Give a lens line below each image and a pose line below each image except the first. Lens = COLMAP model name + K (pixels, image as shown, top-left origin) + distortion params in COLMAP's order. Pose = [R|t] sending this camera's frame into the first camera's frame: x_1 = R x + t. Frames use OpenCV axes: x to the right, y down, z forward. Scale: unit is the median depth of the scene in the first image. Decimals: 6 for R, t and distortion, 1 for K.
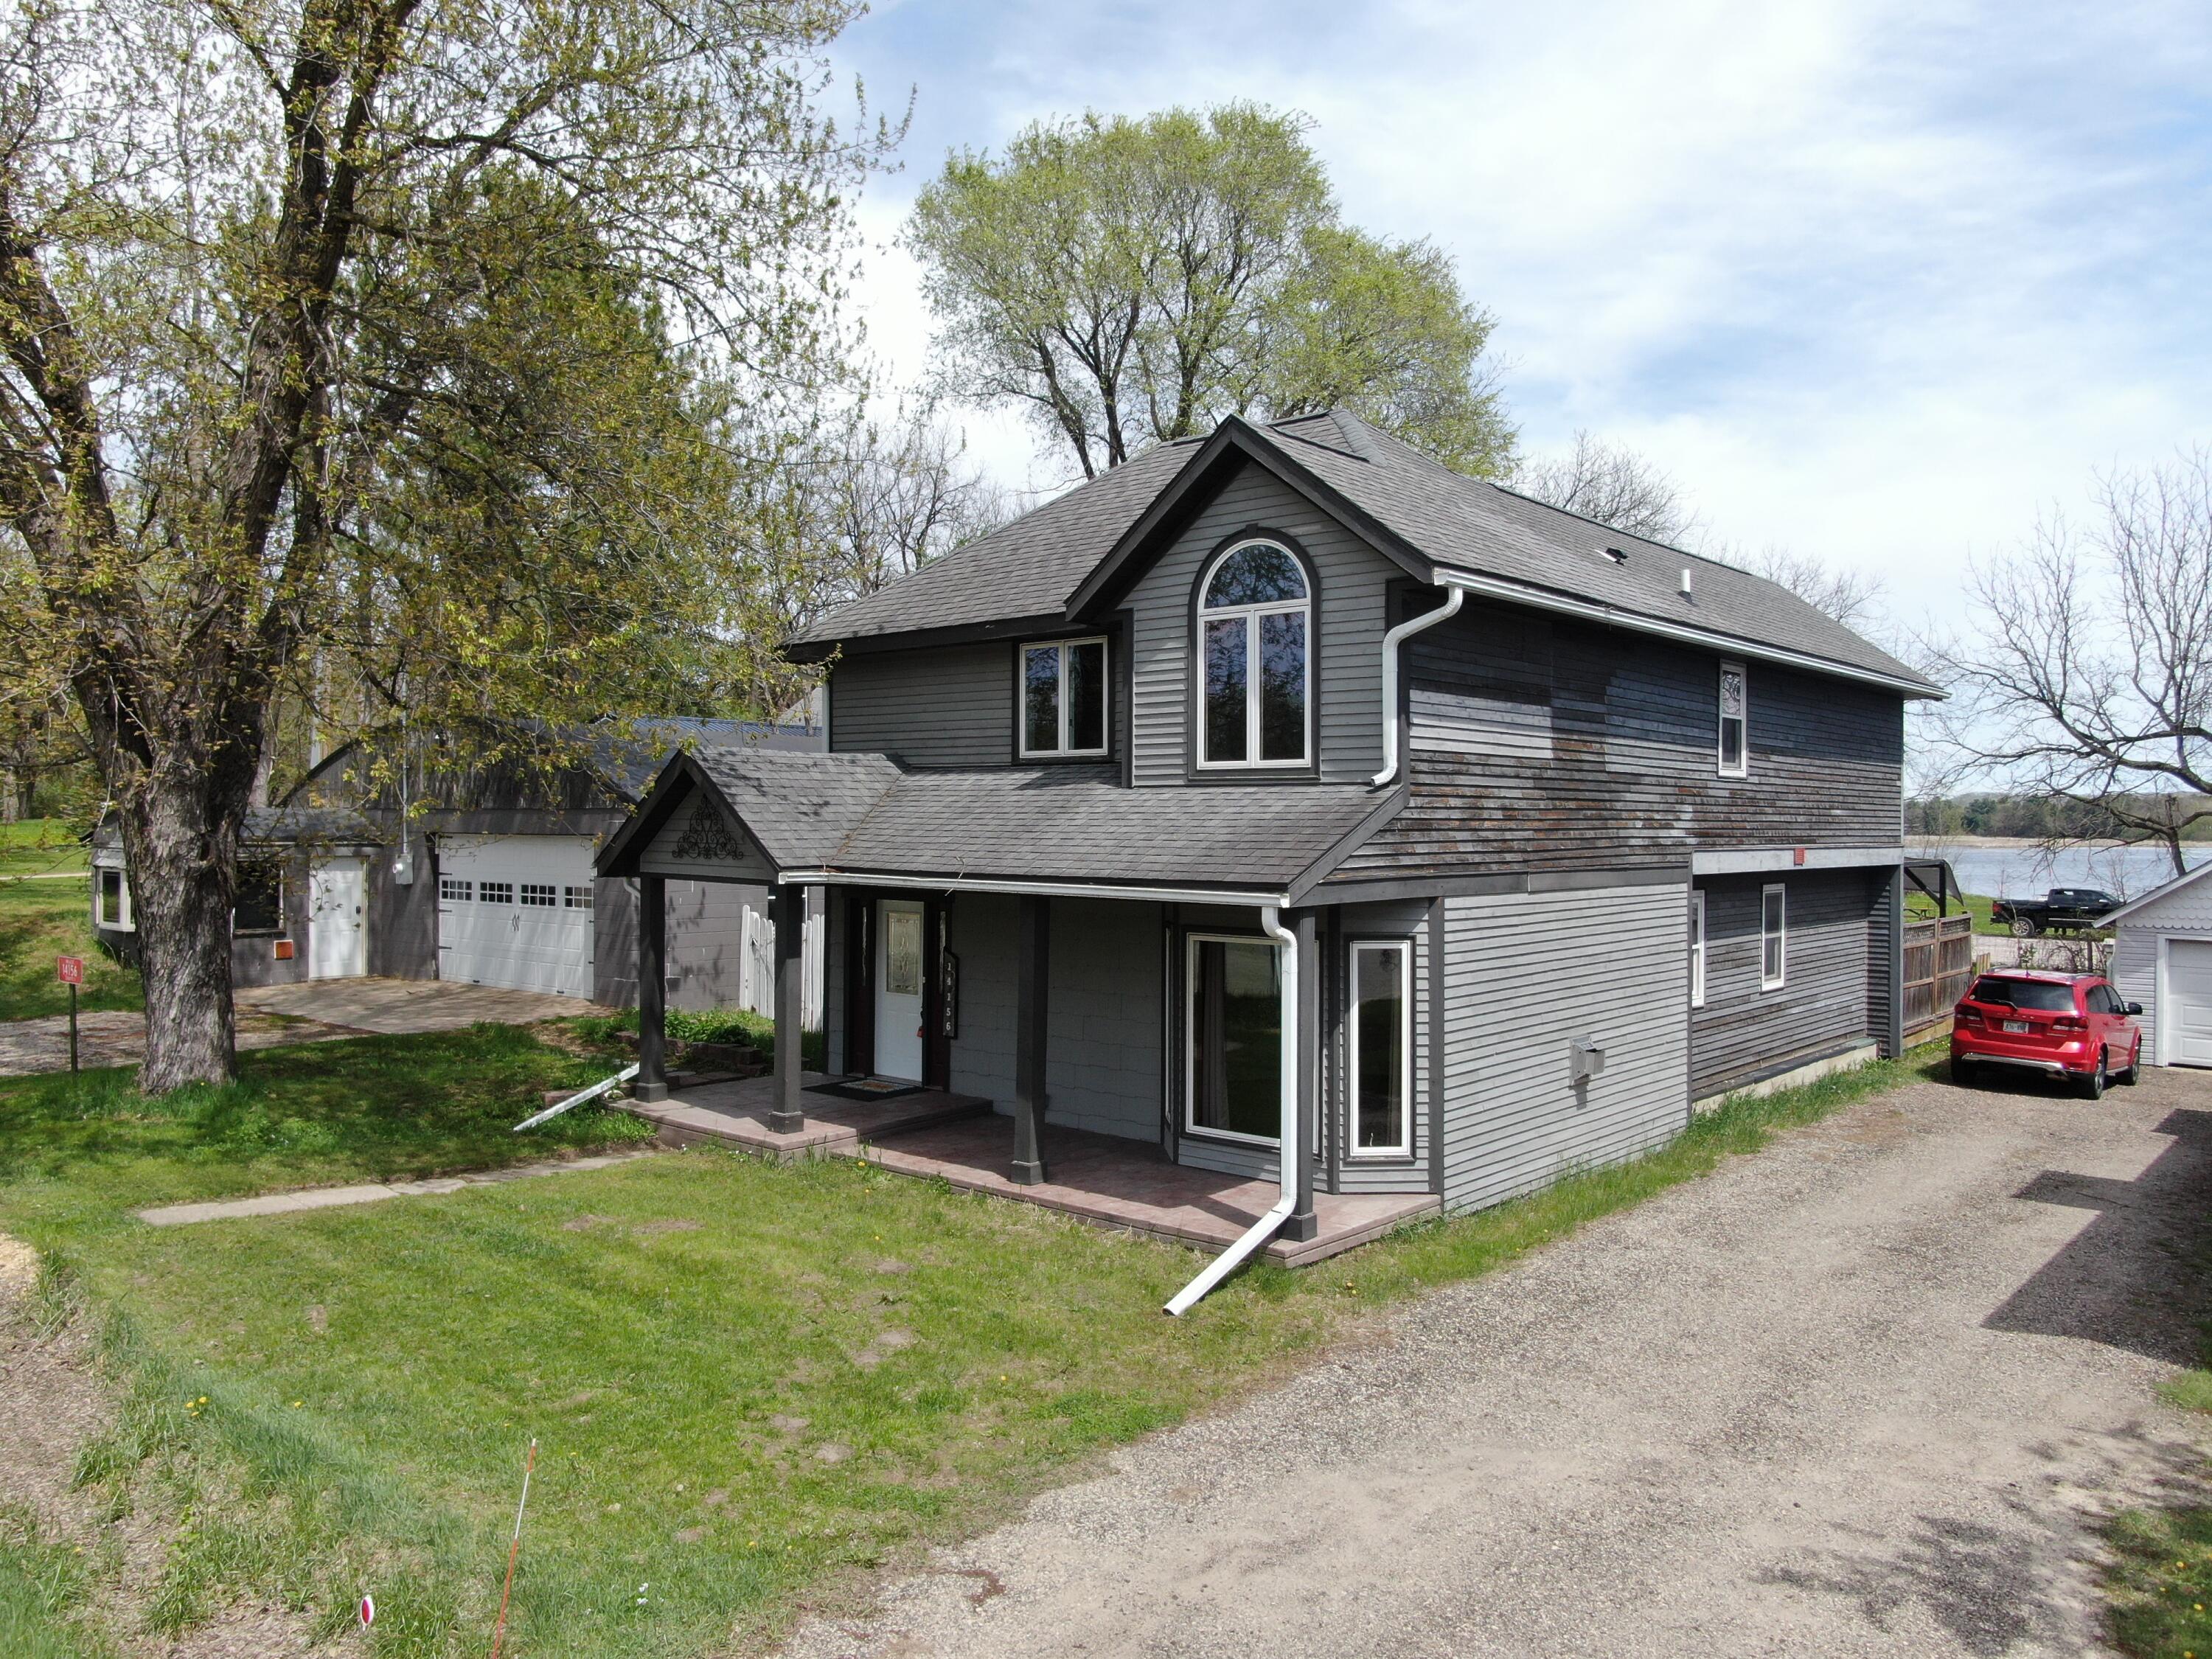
lens RADIAL K [[1587.4, 0, 1096.8], [0, 1587.4, 824.0], [0, 0, 1]] dist [-0.017935, 0.001404]
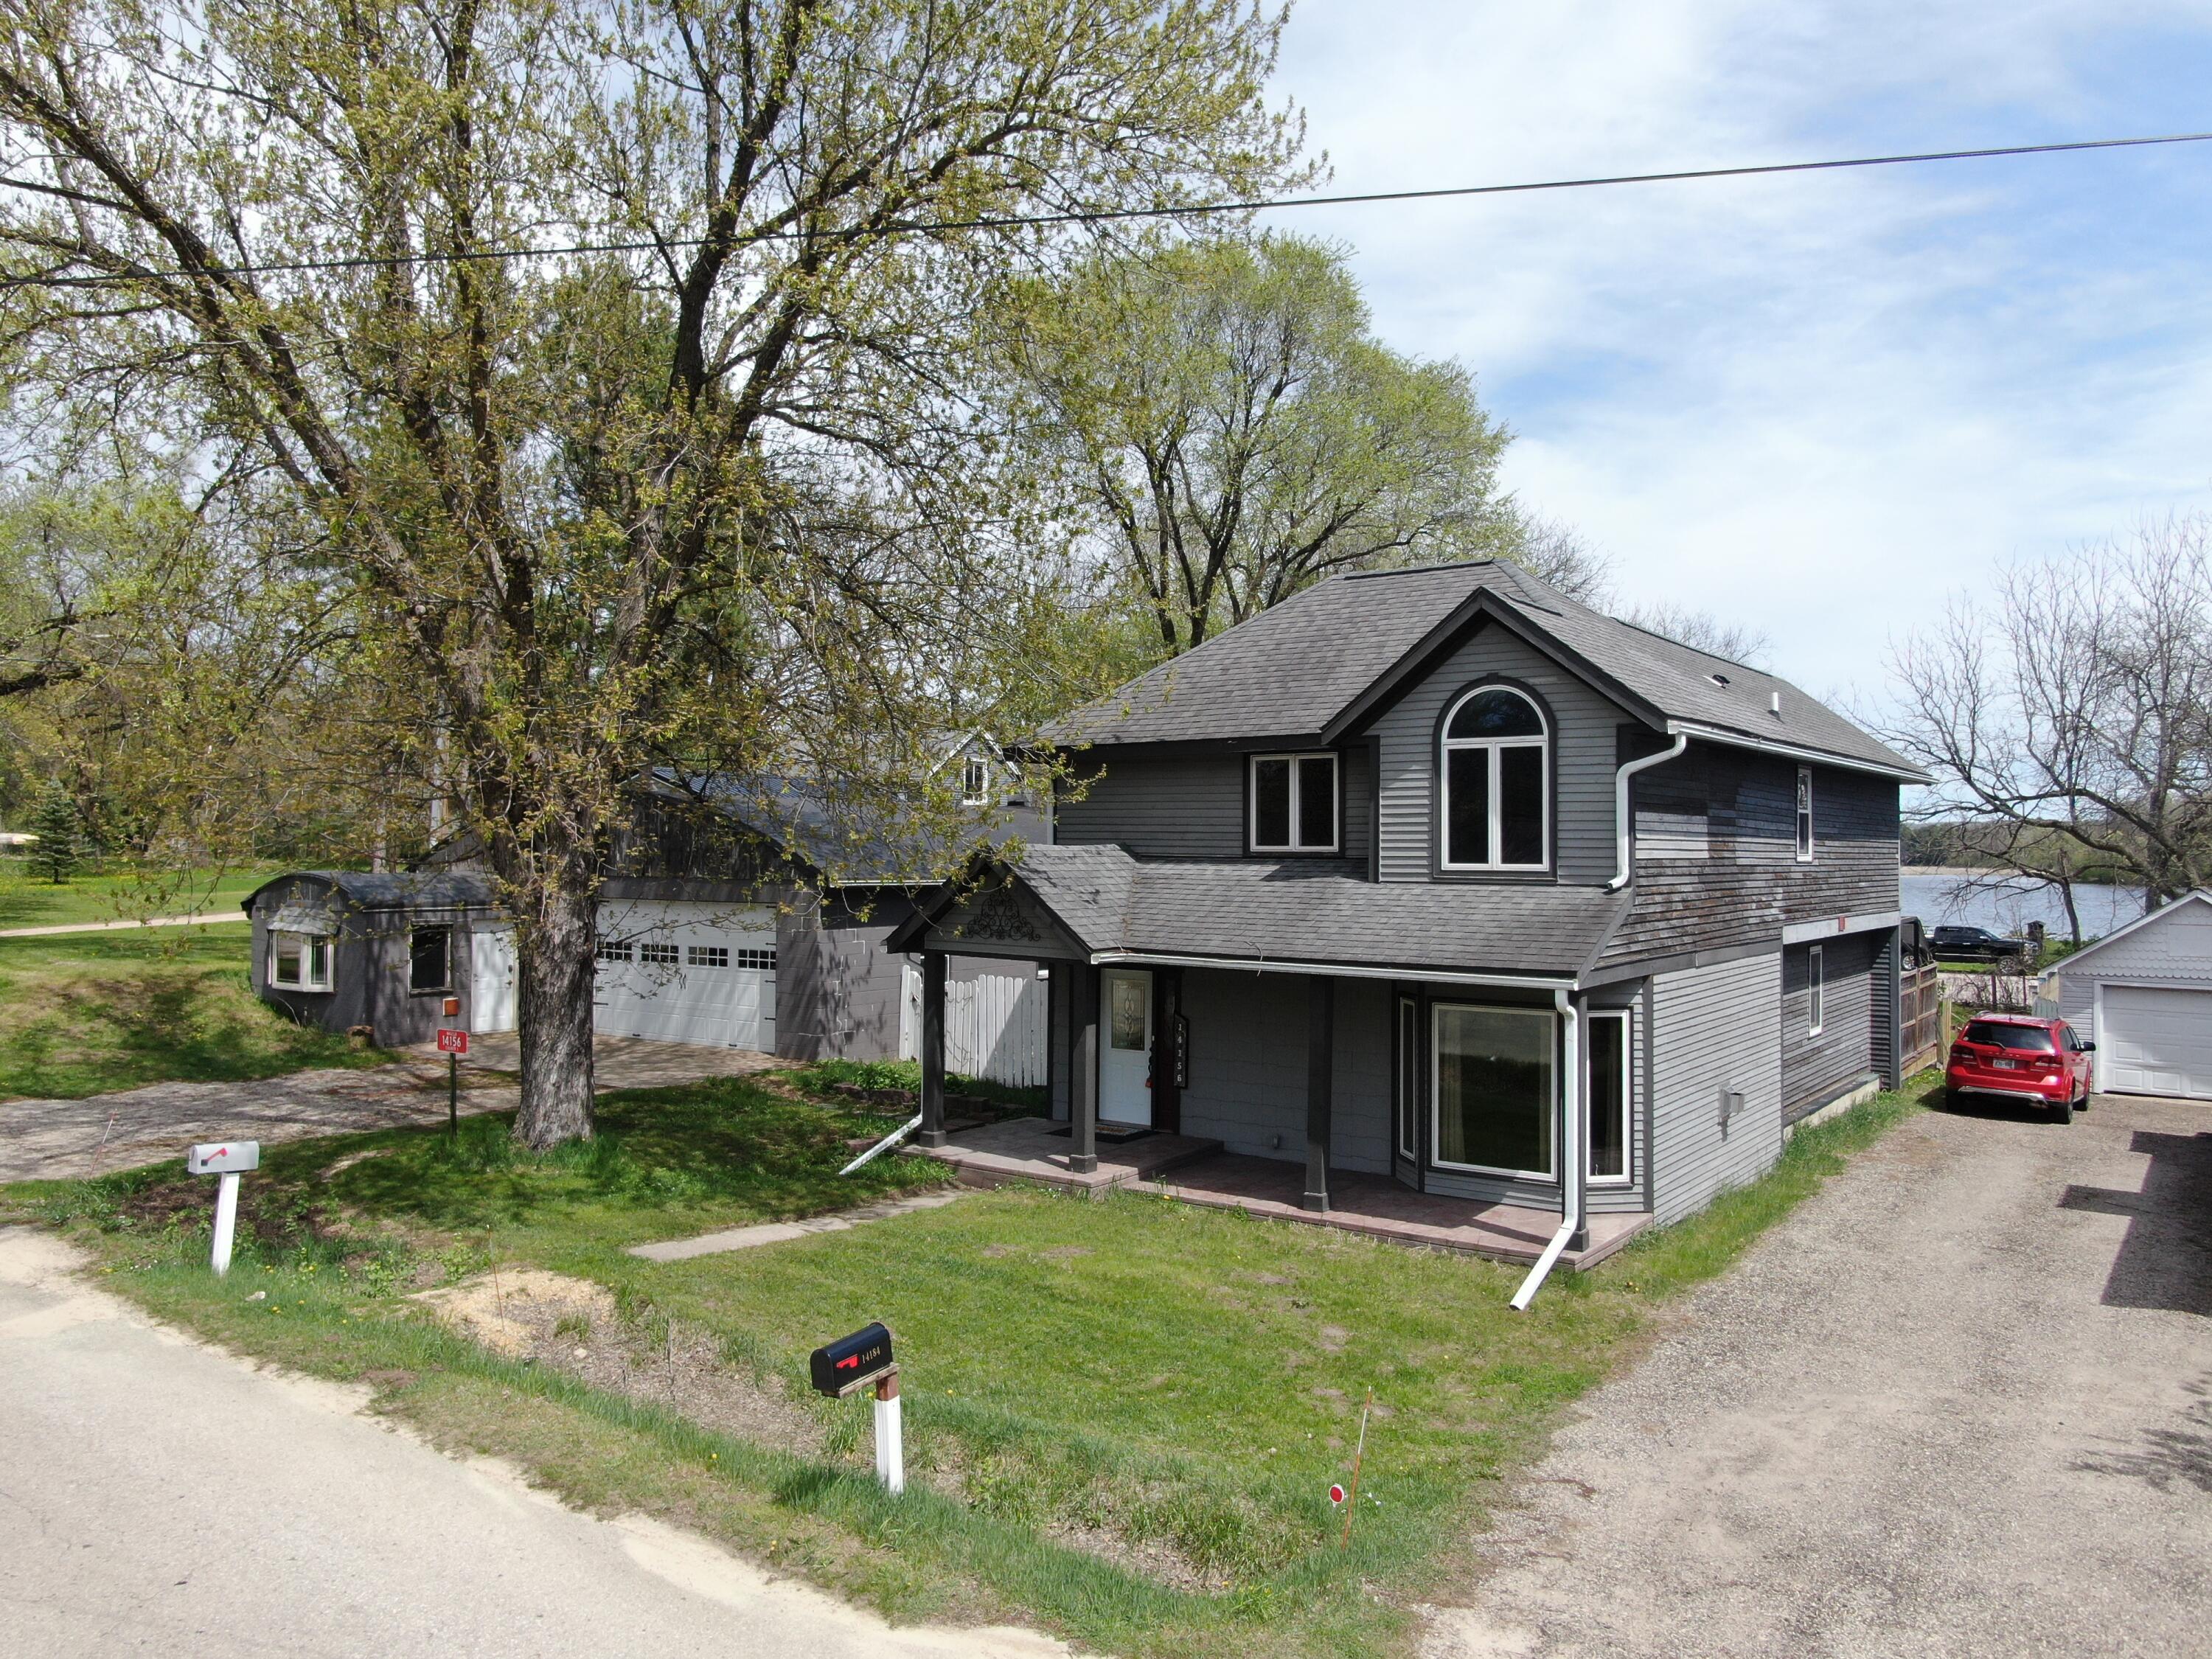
lens RADIAL K [[1586.2, 0, 1106.0], [0, 1586.2, 829.5], [0, 0, 1]] dist [-0.015525, 0.009280]
pose [[0.996043, 0.001661, 0.088857, -0.303095], [-0.000475, 0.999911, -0.013360, -0.048699], [-0.088871, 0.013265, 0.995955, -0.197219]]
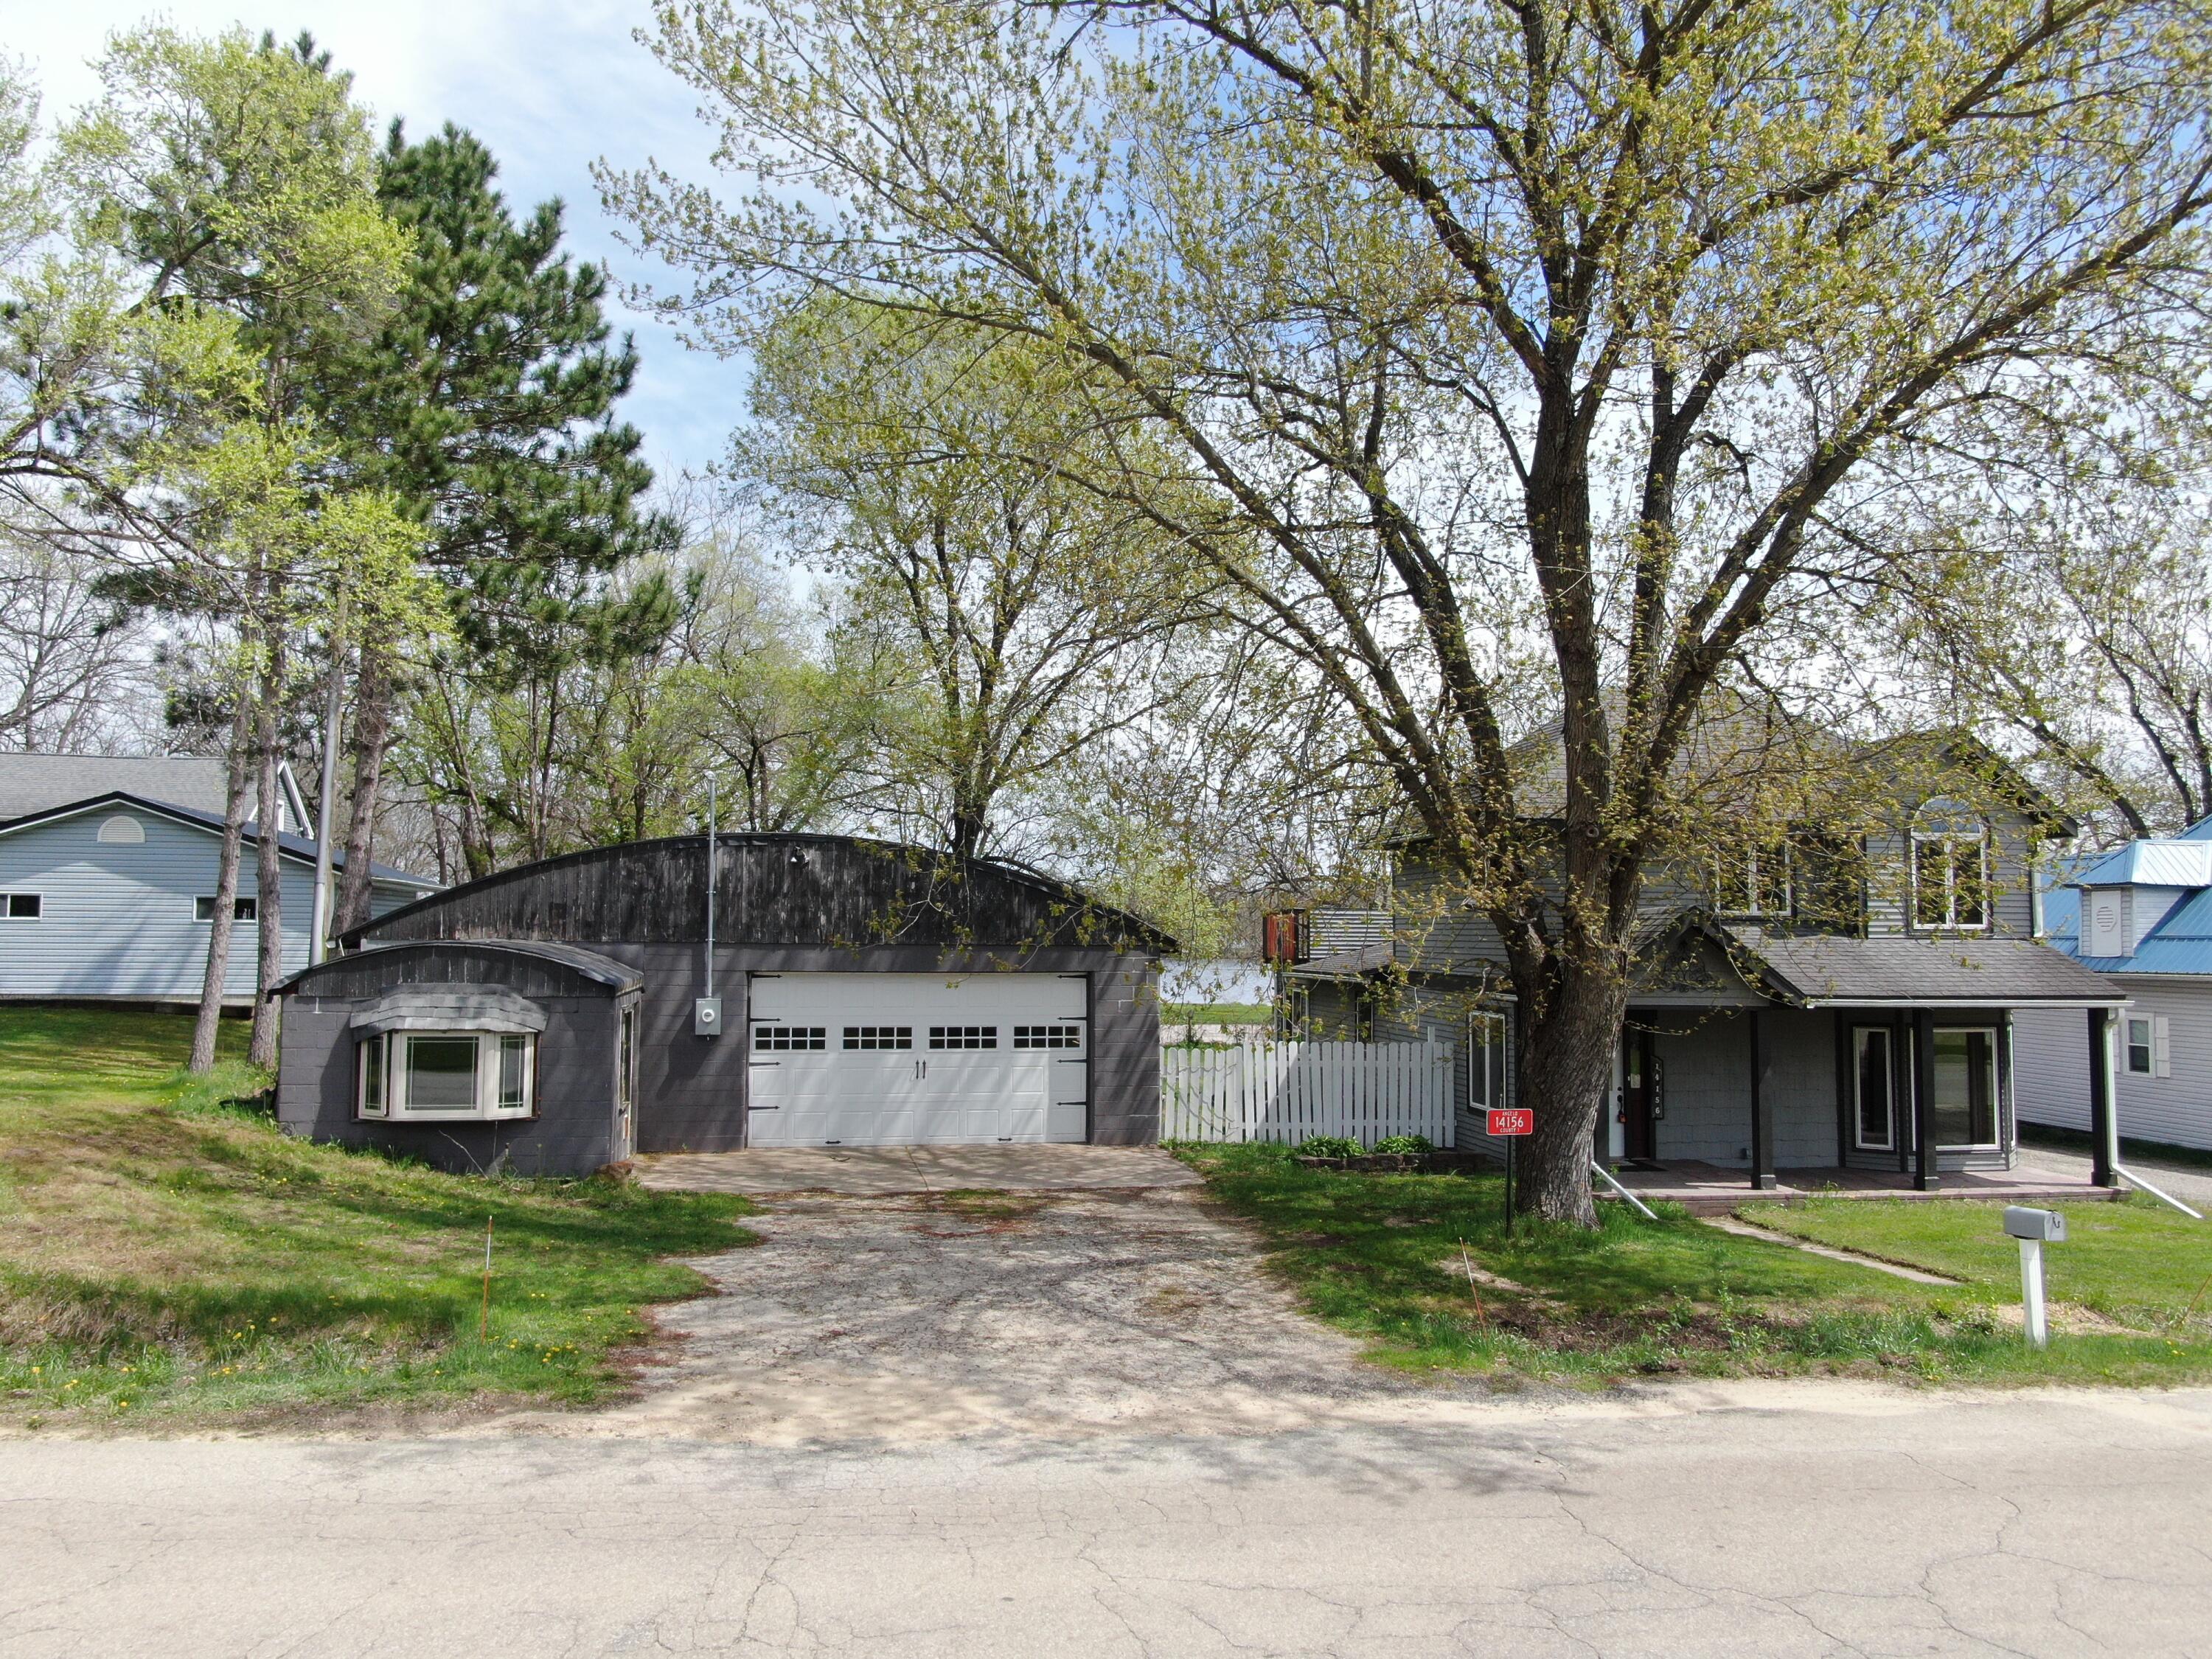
lens RADIAL K [[1586.2, 0, 1106.0], [0, 1586.2, 829.5], [0, 0, 1]] dist [-0.015525, 0.009280]
pose [[0.642389, 0.049286, 0.764793, -1.740434], [-0.002695, 0.998069, -0.062056, -0.032938], [-0.766374, 0.037803, 0.641281, 0.581702]]
